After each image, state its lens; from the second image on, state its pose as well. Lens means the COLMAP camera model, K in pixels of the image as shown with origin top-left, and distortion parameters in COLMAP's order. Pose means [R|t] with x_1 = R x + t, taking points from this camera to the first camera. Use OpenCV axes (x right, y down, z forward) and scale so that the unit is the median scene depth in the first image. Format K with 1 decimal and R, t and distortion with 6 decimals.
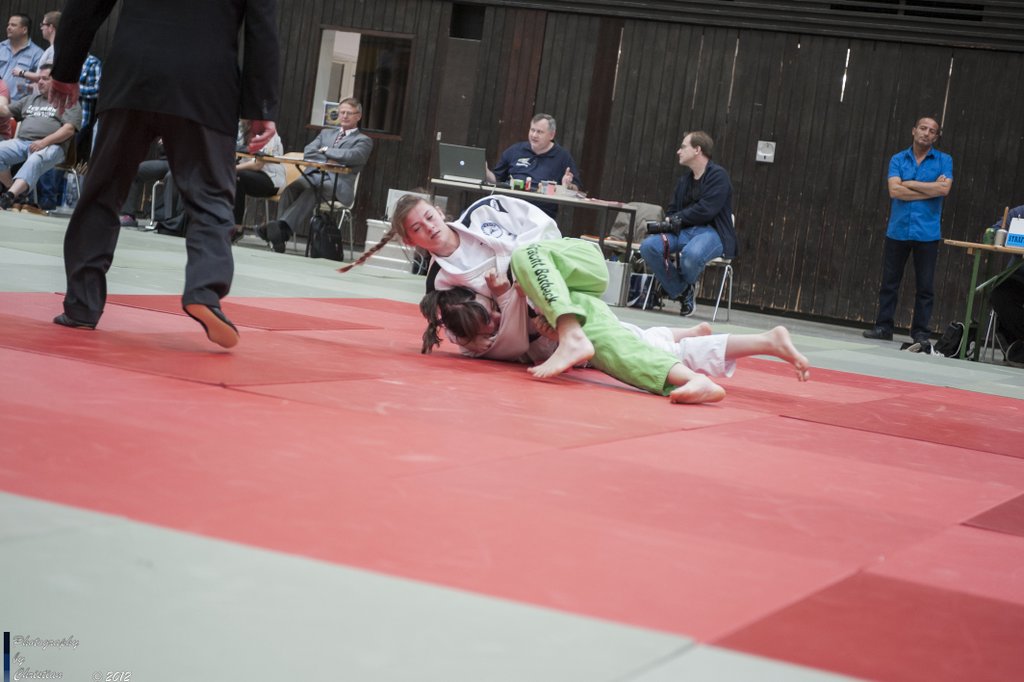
lens RADIAL K [[2095.3, 0, 474.3], [0, 2095.3, 300.2], [0, 0, 1]] dist [0.164619, -0.016801]
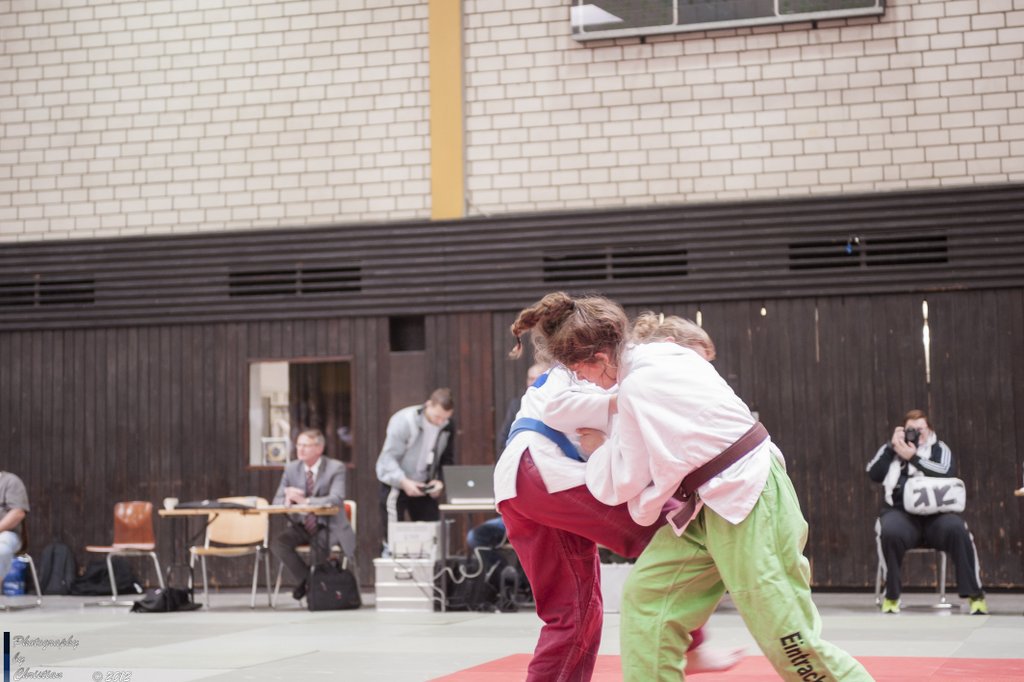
lens RADIAL K [[2095.3, 0, 474.3], [0, 2095.3, 300.2], [0, 0, 1]] dist [0.164619, -0.016801]
pose [[0.981404, -0.139960, 0.131366, -0.103326], [0.156512, 0.979669, -0.125509, -0.025017], [-0.111129, 0.143735, 0.983357, 0.062536]]
